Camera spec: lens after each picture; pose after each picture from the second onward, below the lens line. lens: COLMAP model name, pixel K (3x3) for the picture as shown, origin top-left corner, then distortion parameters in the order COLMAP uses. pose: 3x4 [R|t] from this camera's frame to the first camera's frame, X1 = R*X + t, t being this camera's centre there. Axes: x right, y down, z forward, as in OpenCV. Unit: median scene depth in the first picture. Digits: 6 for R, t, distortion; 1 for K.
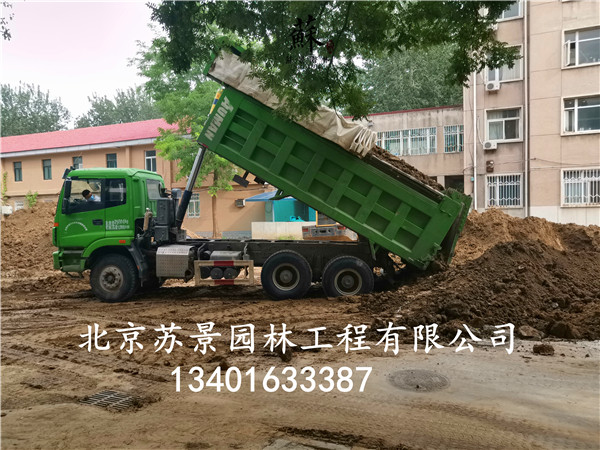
lens RADIAL K [[478.3, 0, 300.0], [0, 478.3, 225.0], [0, 0, 1]] dist [-0.002708, 0.115897]
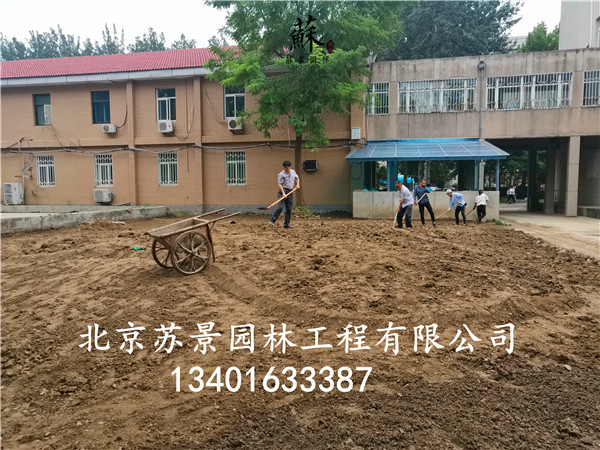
lens RADIAL K [[472.1, 0, 300.0], [0, 472.1, 225.0], [0, 0, 1]] dist [-0.008766, 0.056267]
pose [[0.978183, -0.001366, 0.207739, -0.237903], [-0.008157, 0.998955, 0.044978, 0.008743], [-0.207584, -0.045691, 0.977150, 0.253553]]
